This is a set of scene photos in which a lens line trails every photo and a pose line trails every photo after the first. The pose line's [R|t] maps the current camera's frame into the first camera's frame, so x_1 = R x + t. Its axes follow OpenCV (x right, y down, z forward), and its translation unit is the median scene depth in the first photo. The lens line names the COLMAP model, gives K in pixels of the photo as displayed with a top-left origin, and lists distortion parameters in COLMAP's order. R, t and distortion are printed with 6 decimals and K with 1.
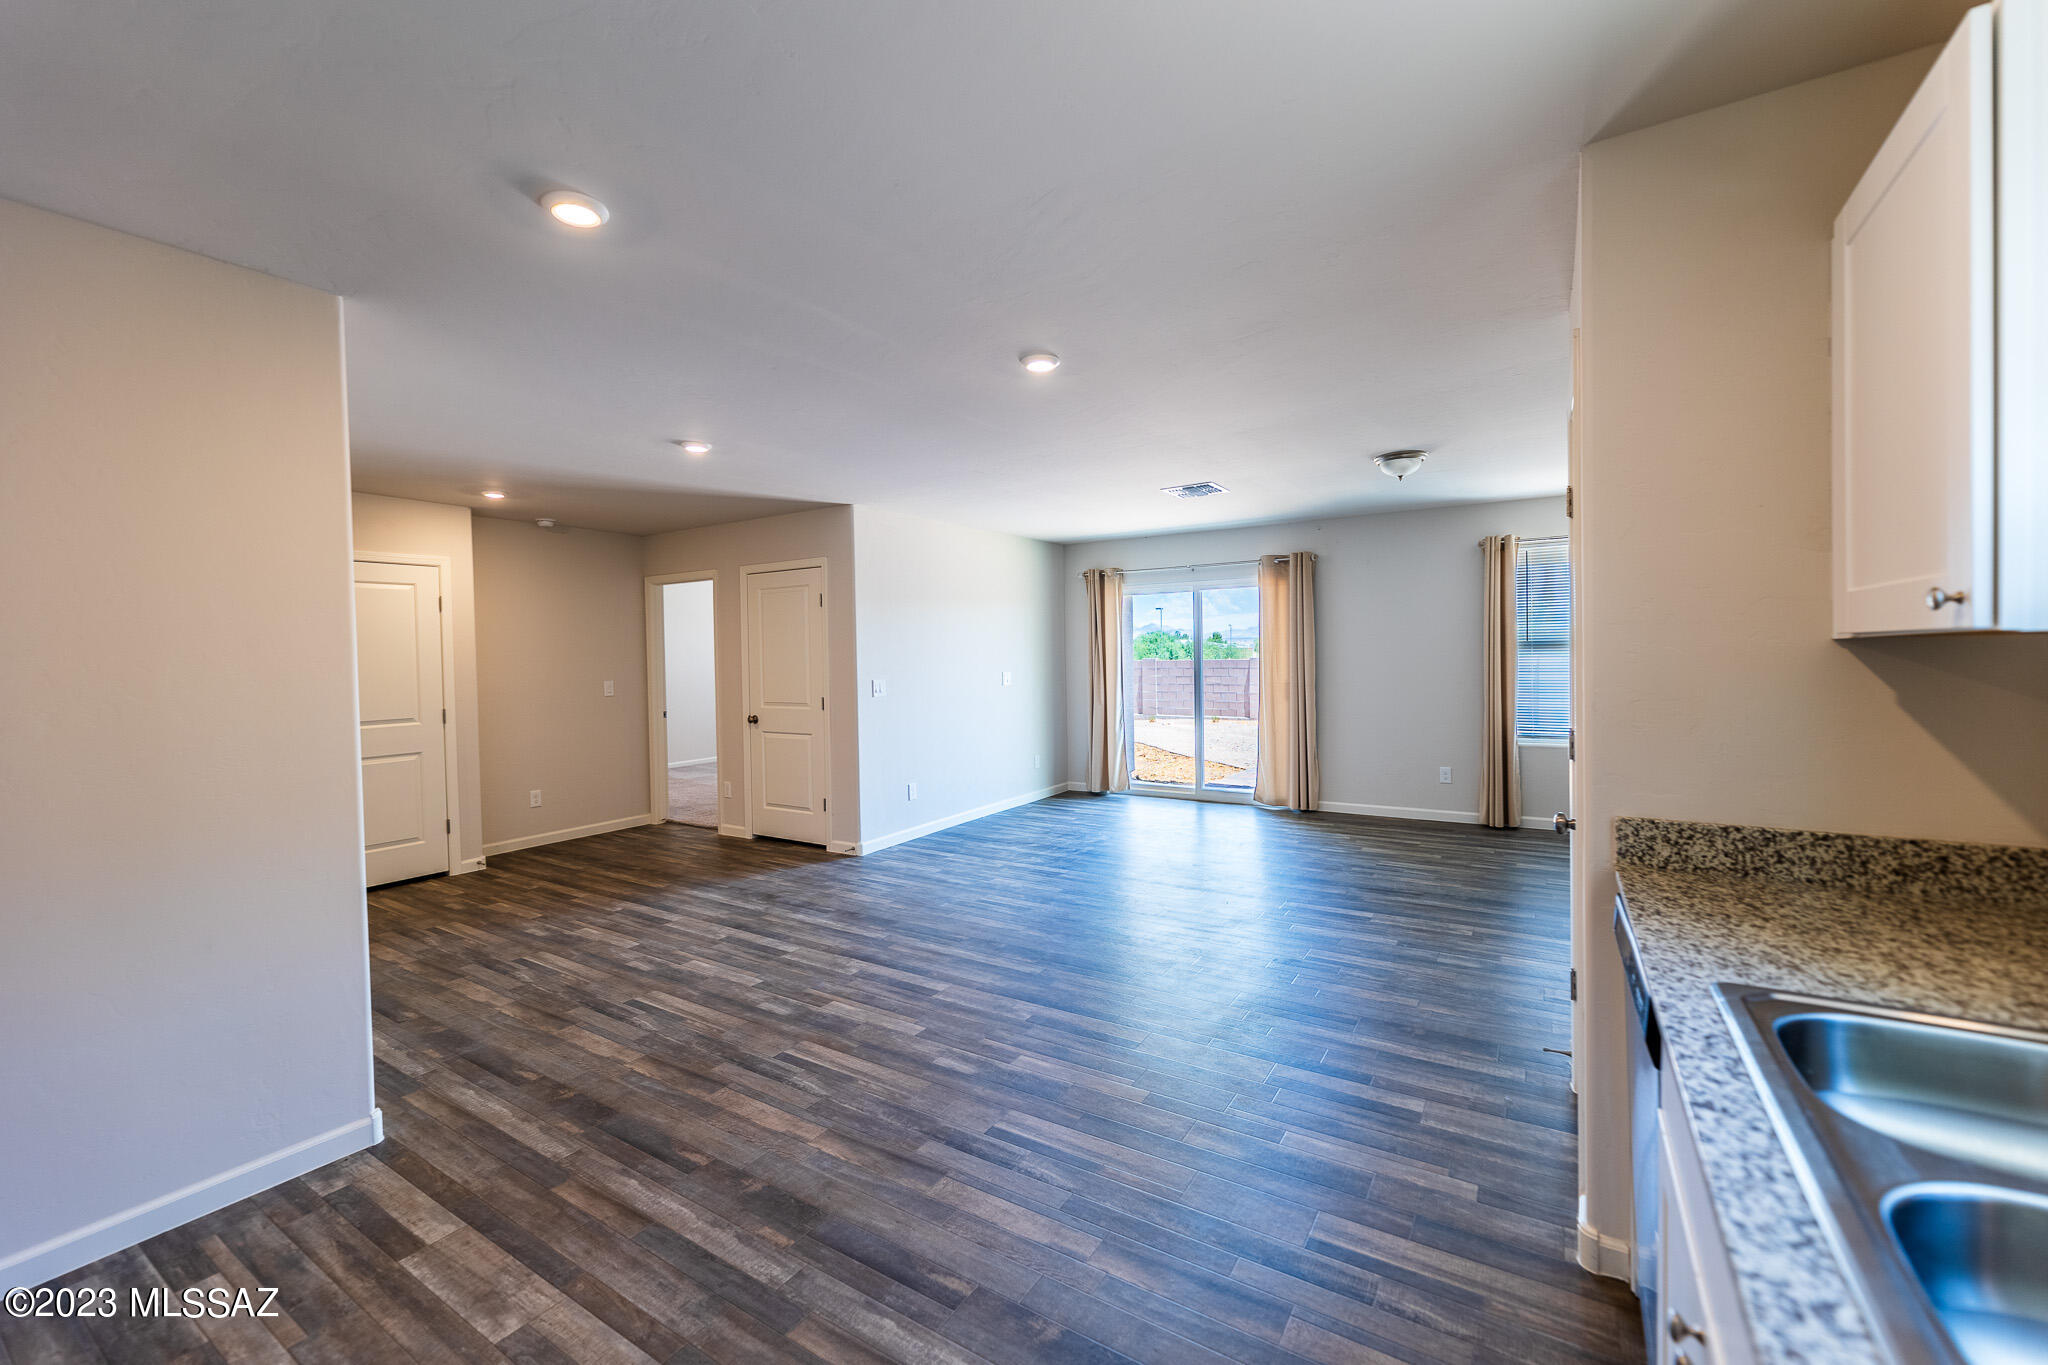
lens RADIAL K [[832.1, 0, 1025.4], [0, 832.1, 675.1], [0, 0, 1]] dist [0.000021, -0.000012]
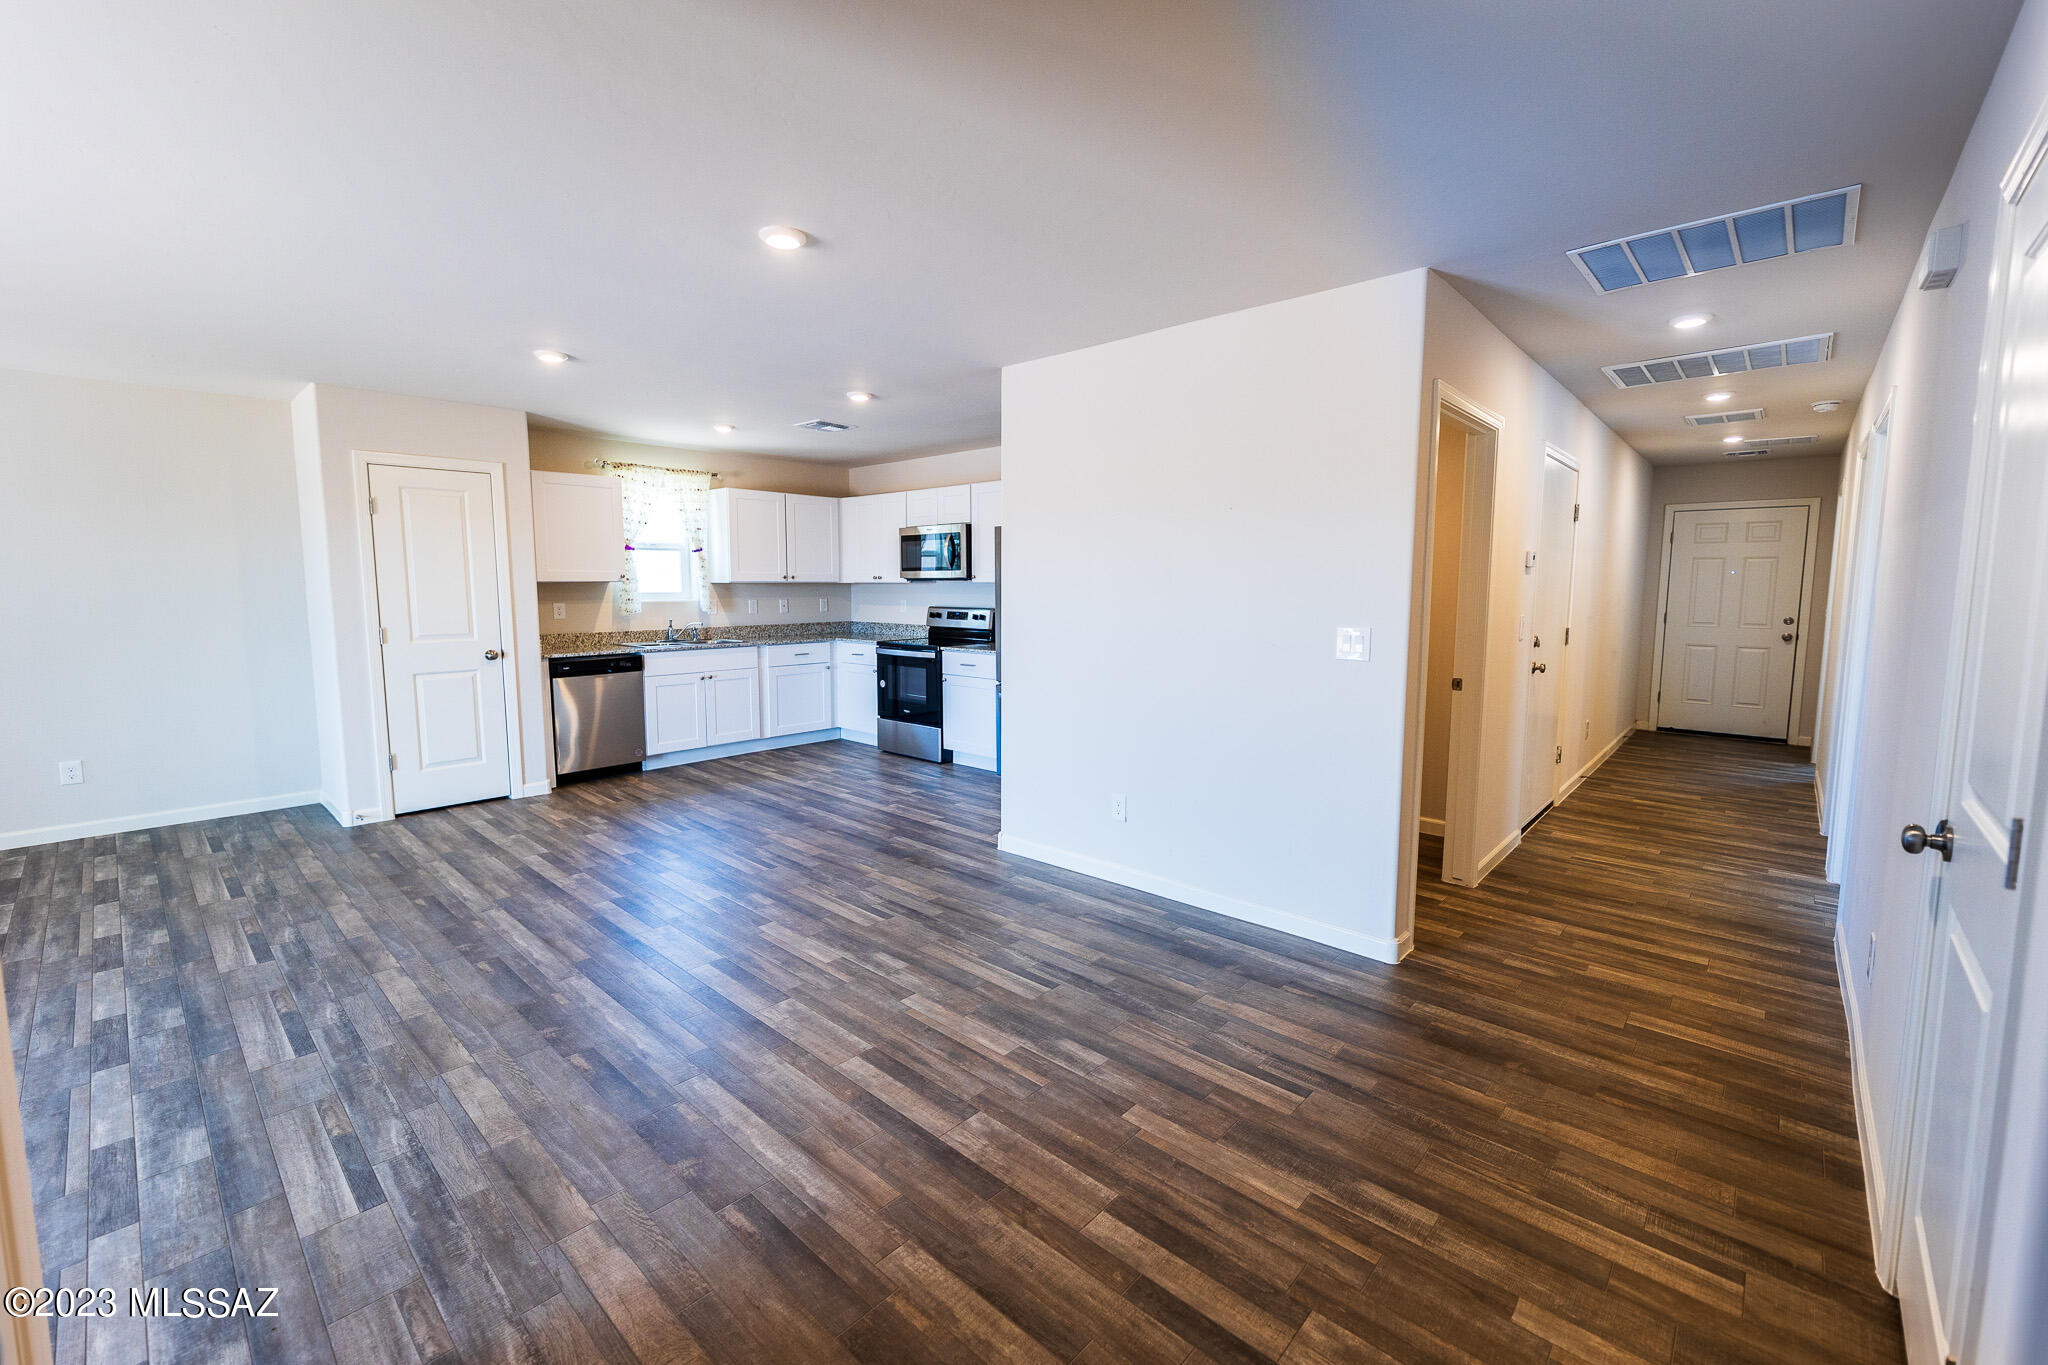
lens RADIAL K [[832.1, 0, 1020.3], [0, 832.1, 672.0], [0, 0, 1]] dist [0.000021, -0.000012]
pose [[-0.985082, 0.000720, 0.172084, -0.776777], [0.023147, 0.991459, 0.128352, -0.031191], [-0.170521, 0.130420, -0.976685, 1.850083]]
